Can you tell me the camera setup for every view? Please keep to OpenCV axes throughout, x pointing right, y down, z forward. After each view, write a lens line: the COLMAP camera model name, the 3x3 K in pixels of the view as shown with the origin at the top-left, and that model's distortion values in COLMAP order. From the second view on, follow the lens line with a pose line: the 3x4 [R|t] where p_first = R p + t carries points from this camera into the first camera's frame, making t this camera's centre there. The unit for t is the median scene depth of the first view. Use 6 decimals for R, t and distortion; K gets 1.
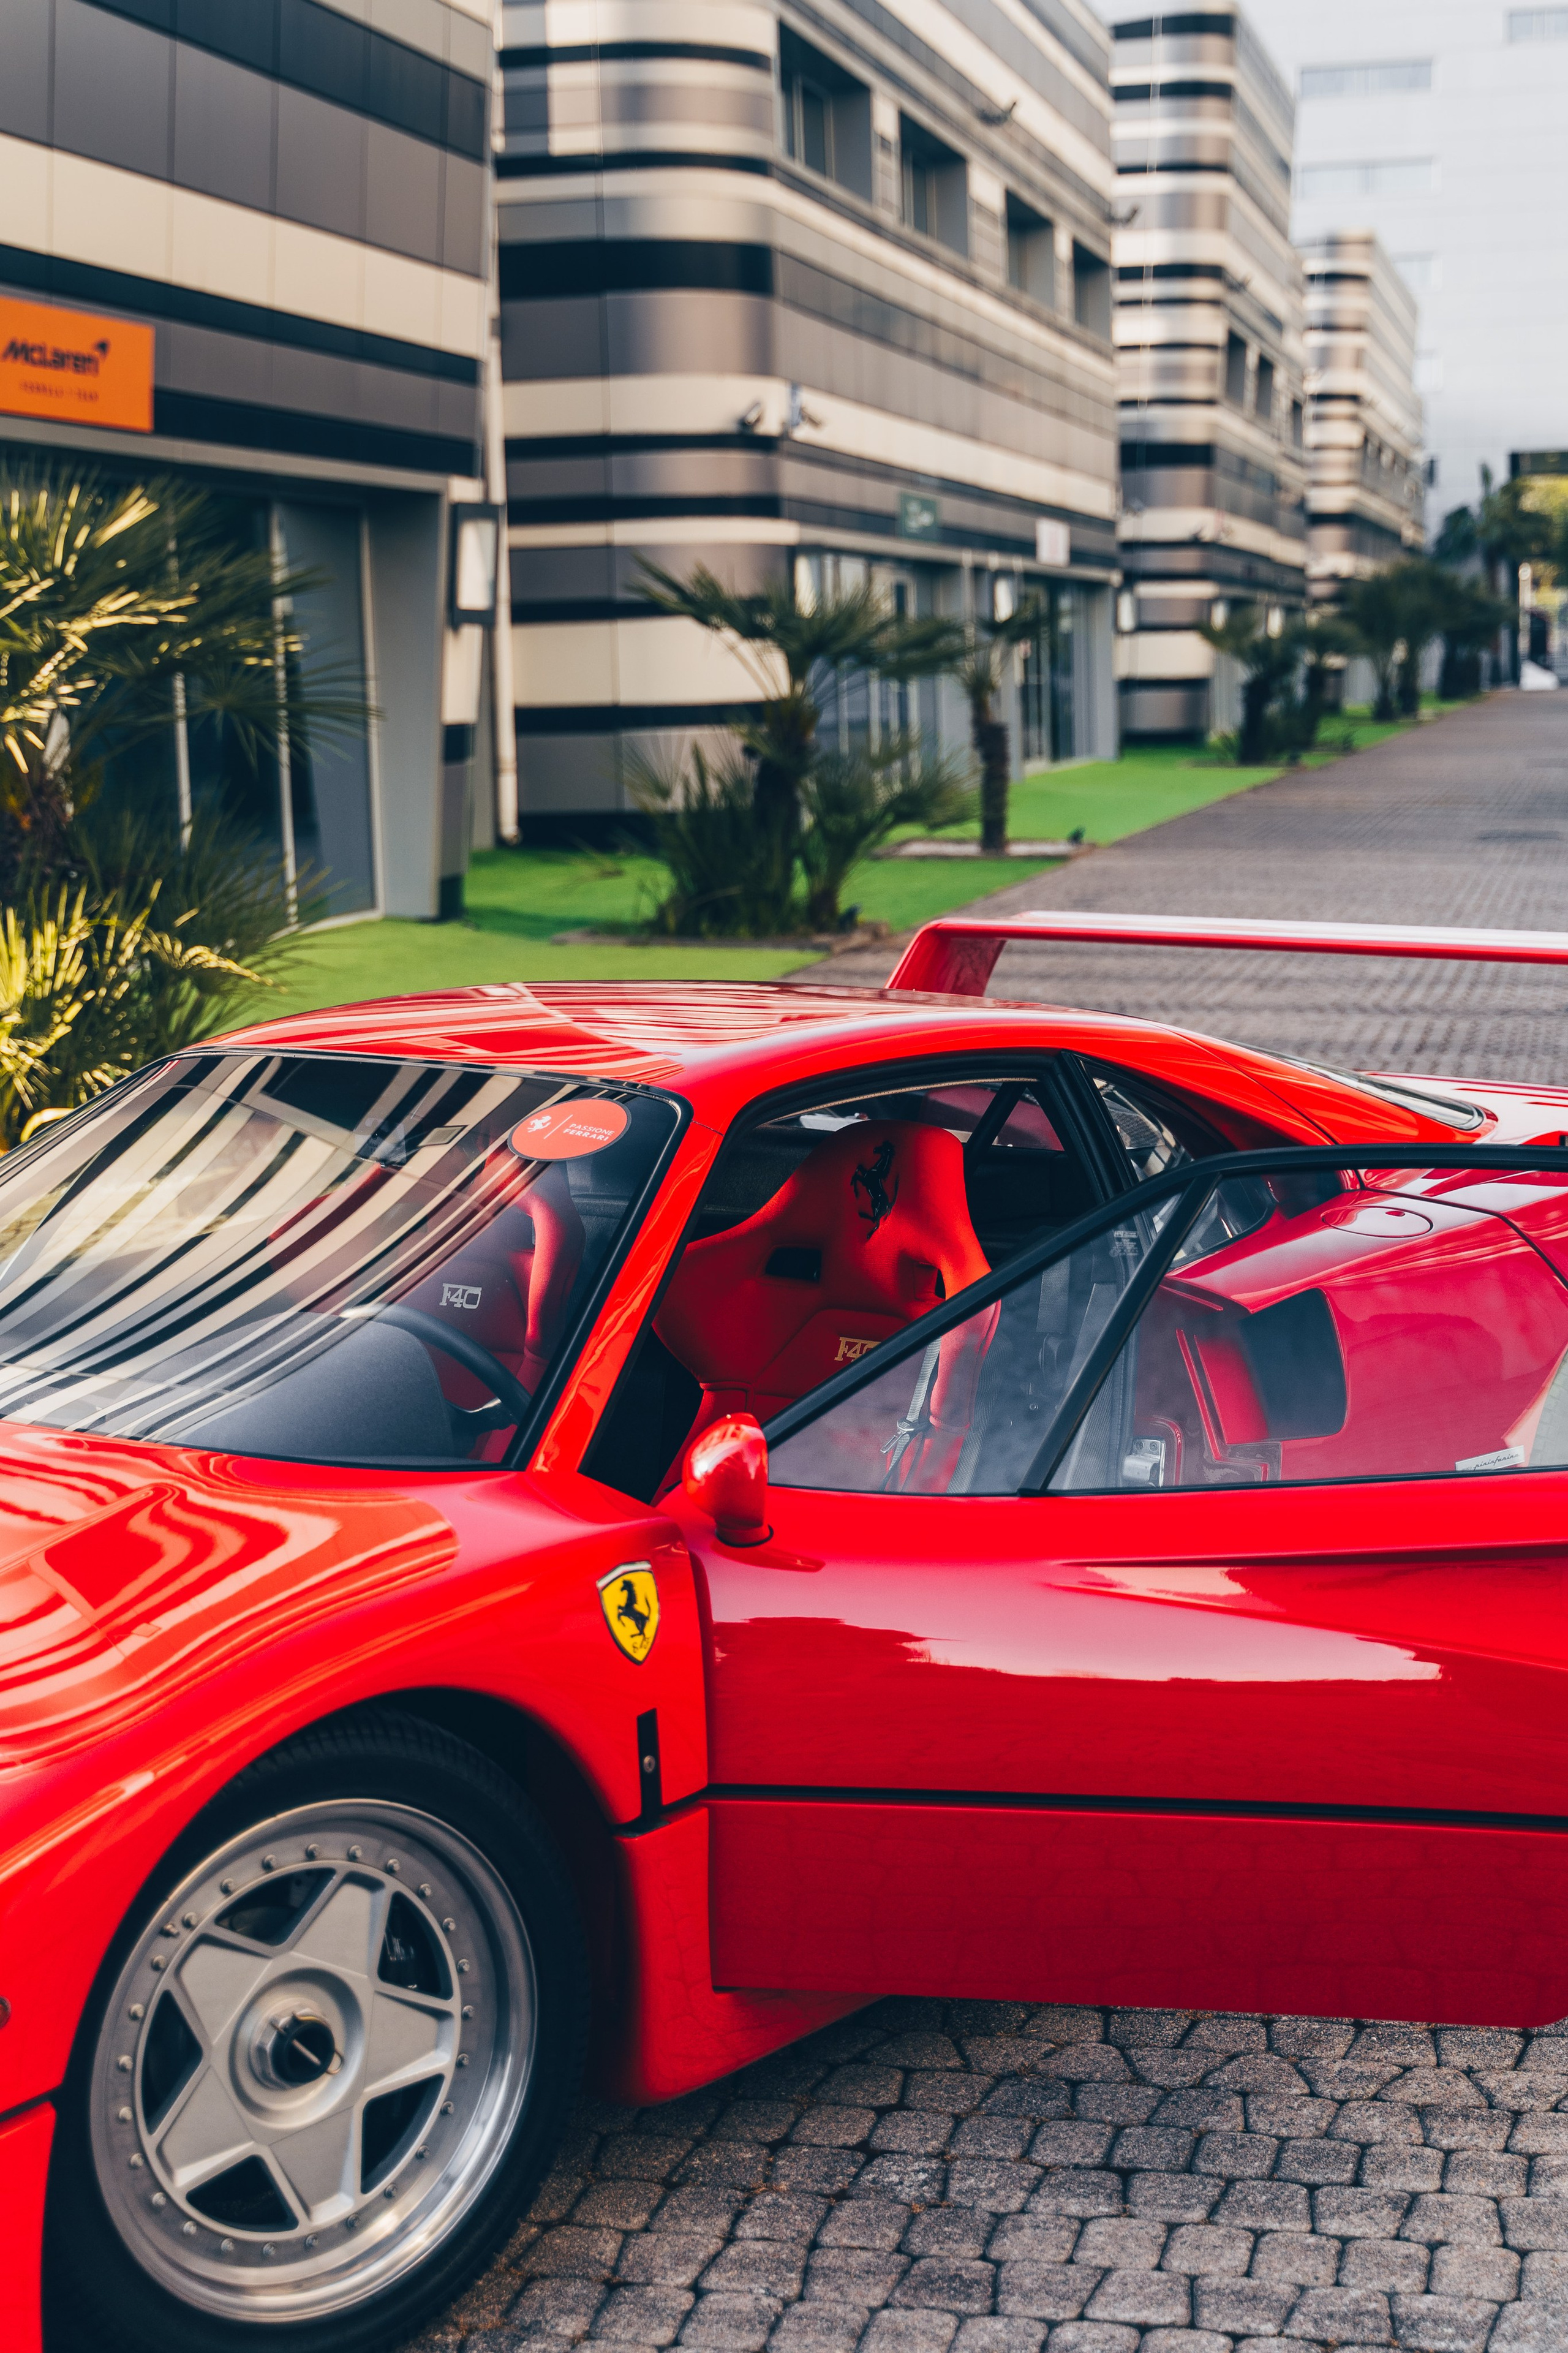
lens RADIAL K [[3349.0, 0, 732.0], [0, 3349.0, 1175.6], [0, 0, 1]] dist [0.001519, -0.087573]
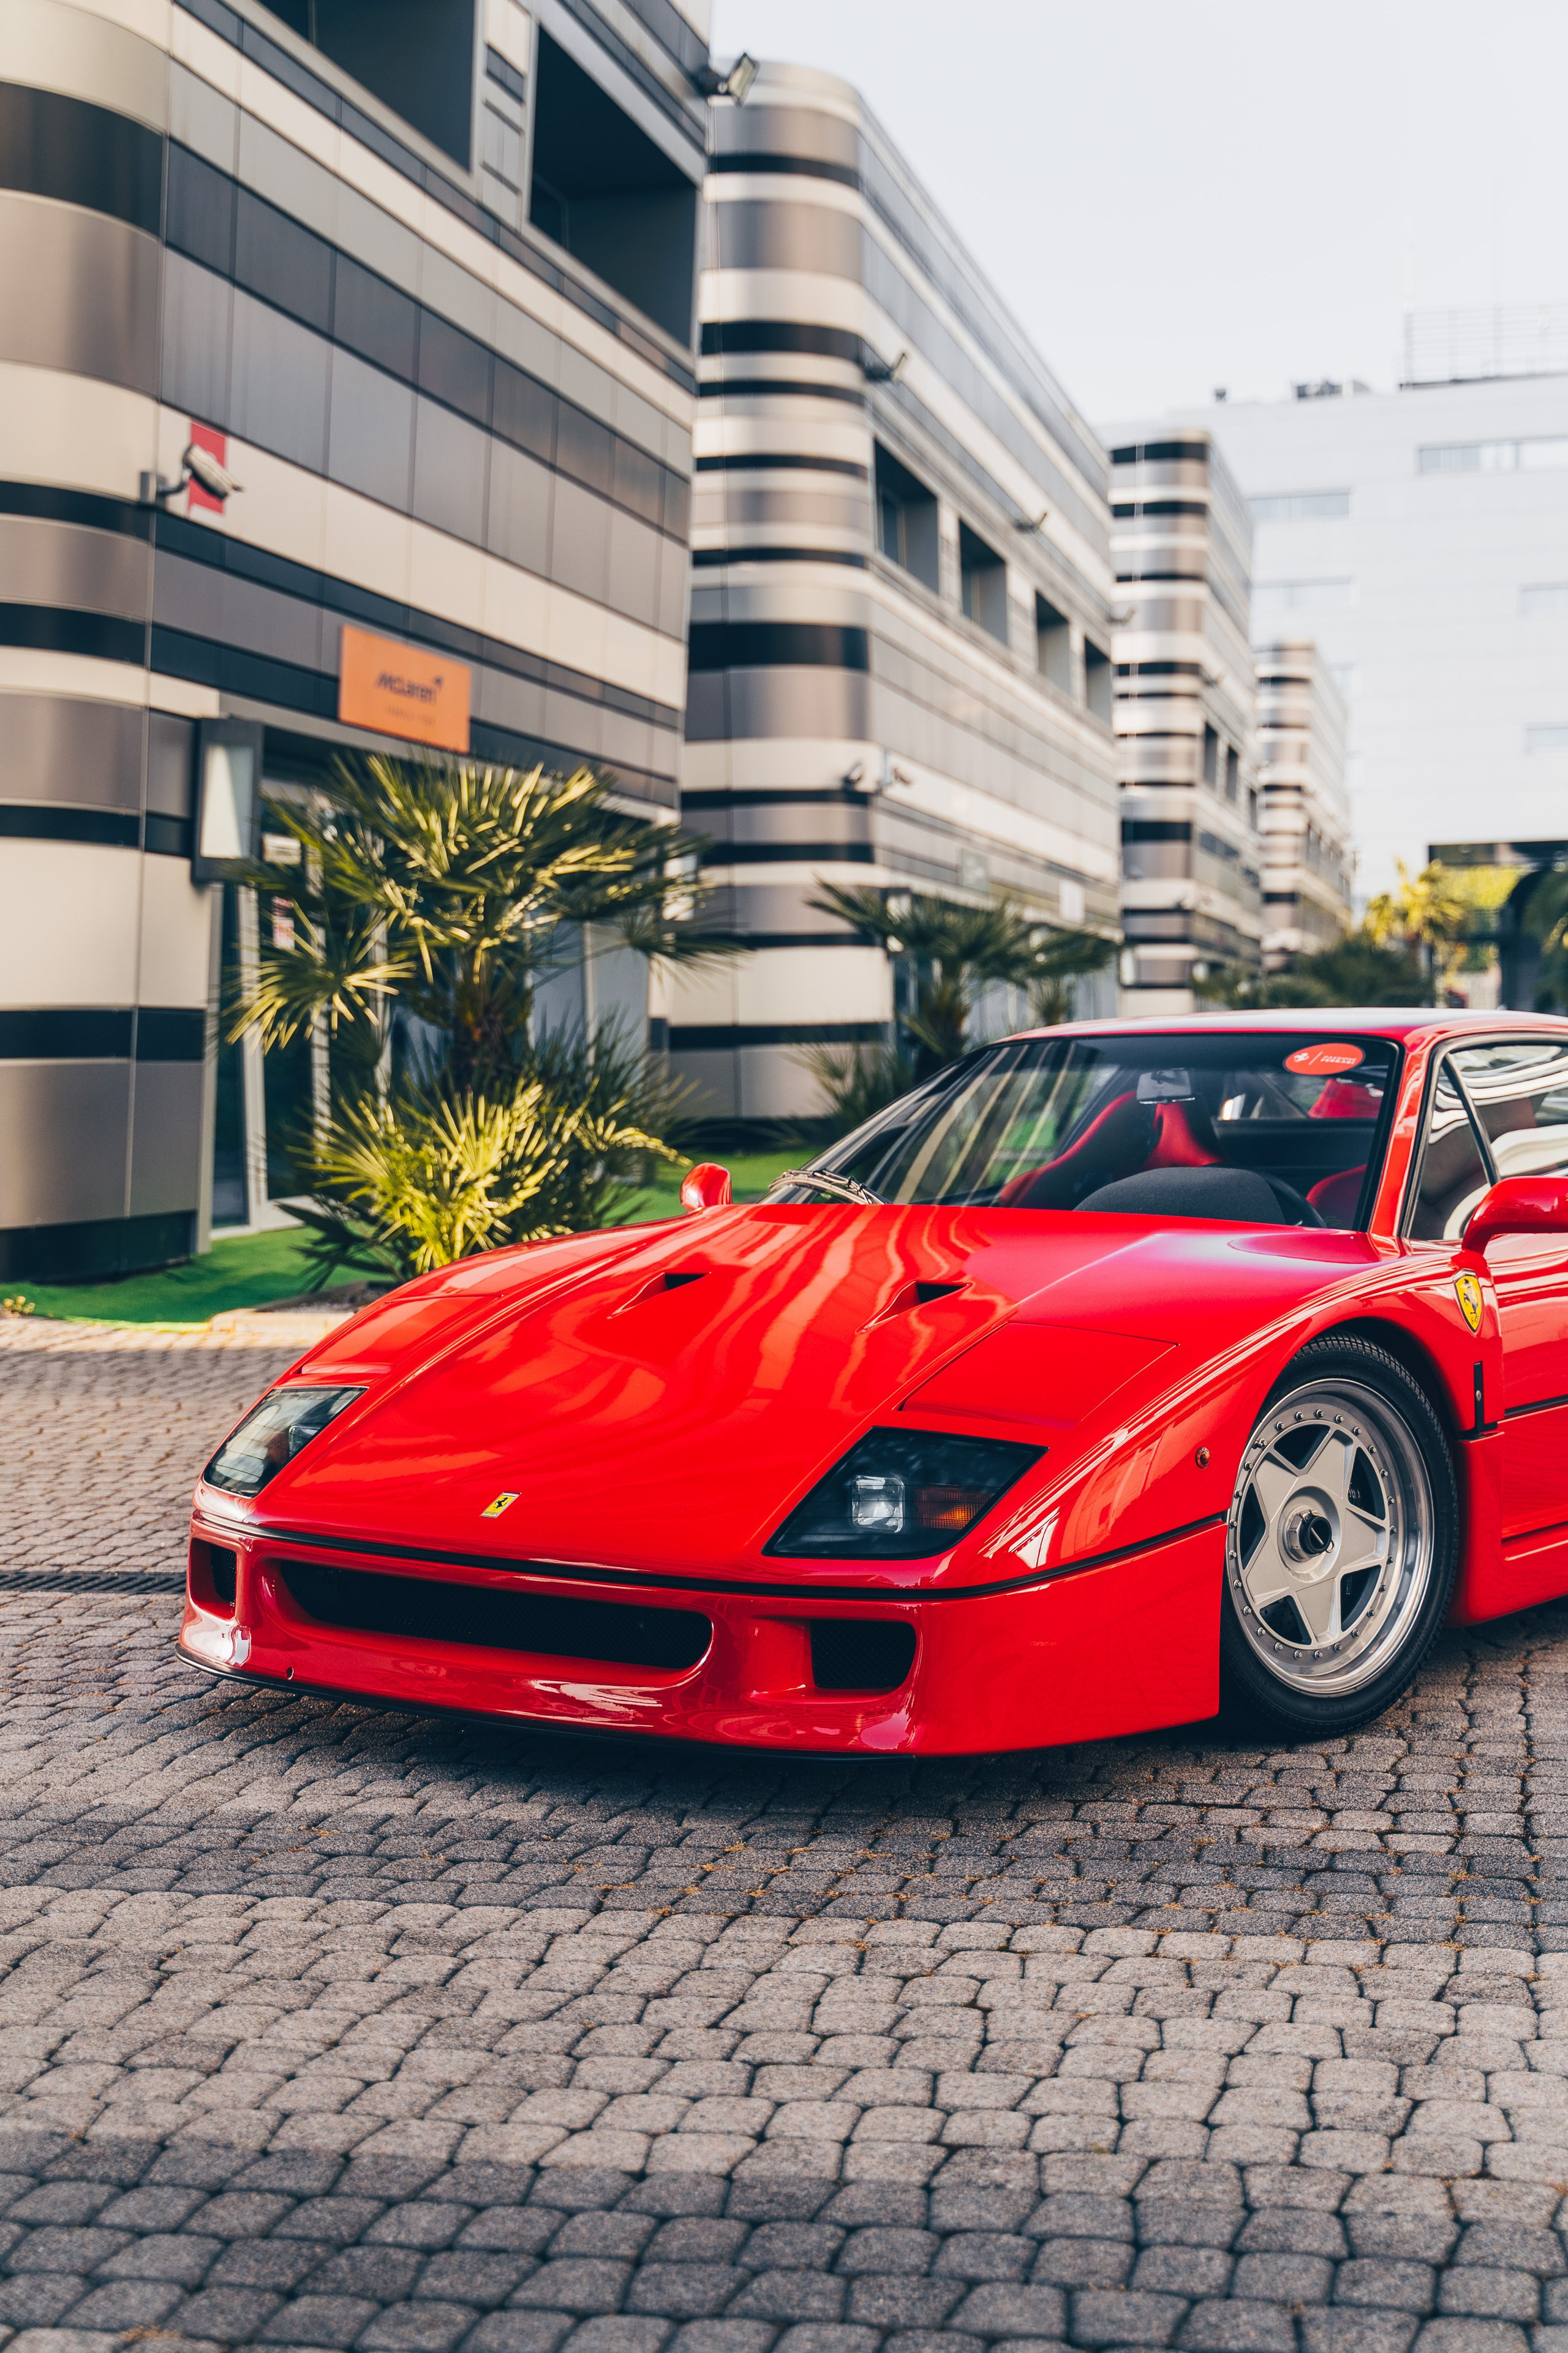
lens RADIAL K [[3212.2, 0, 784.0], [0, 3212.2, 1176.5], [0, 0, 1]] dist [0.098562, -0.504035]
pose [[0.999388, 0.000234, 0.034987, -0.038483], [0.003698, 0.993670, -0.112277, 0.022619], [-0.034792, 0.112338, 0.993061, -0.051693]]
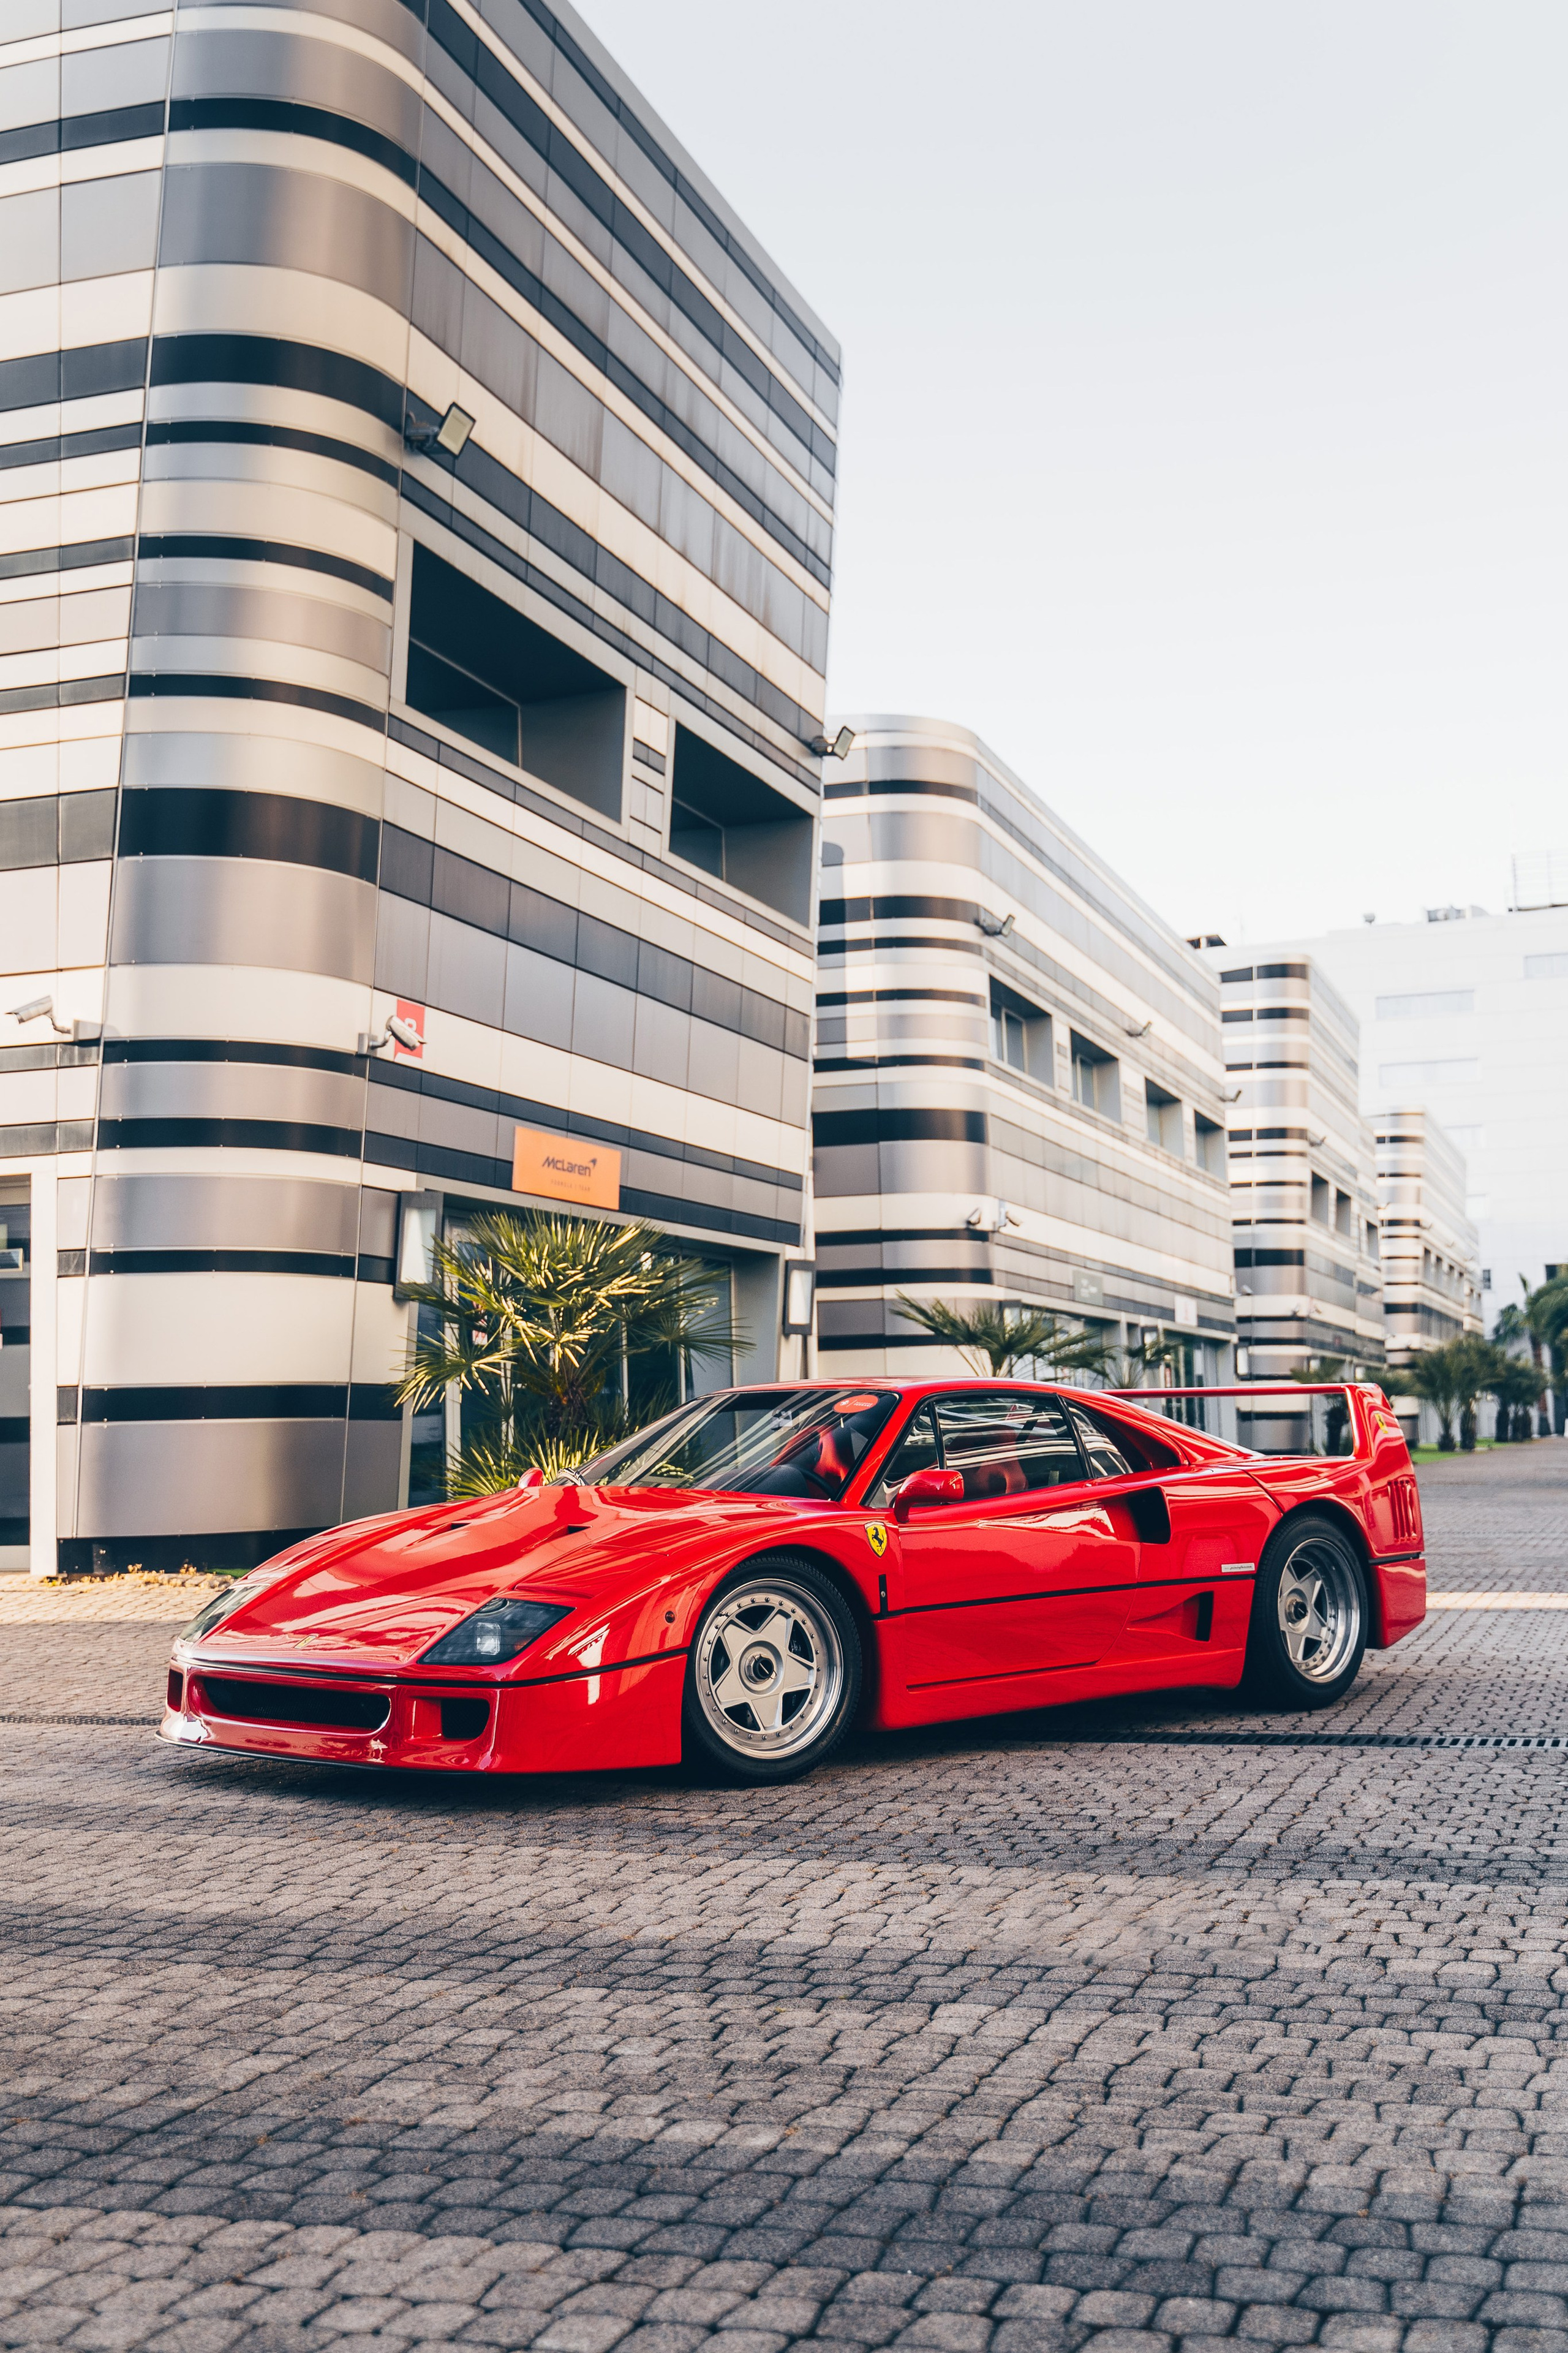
lens RADIAL K [[2561.9, 0, 784.0], [0, 2561.9, 1176.5], [0, 0, 1]] dist [-0.018421, -0.002508]
pose [[0.997241, -0.003639, -0.074137, 0.004269], [-0.014881, 0.968721, -0.247707, 0.034127], [0.072719, 0.248127, 0.965994, -0.108324]]
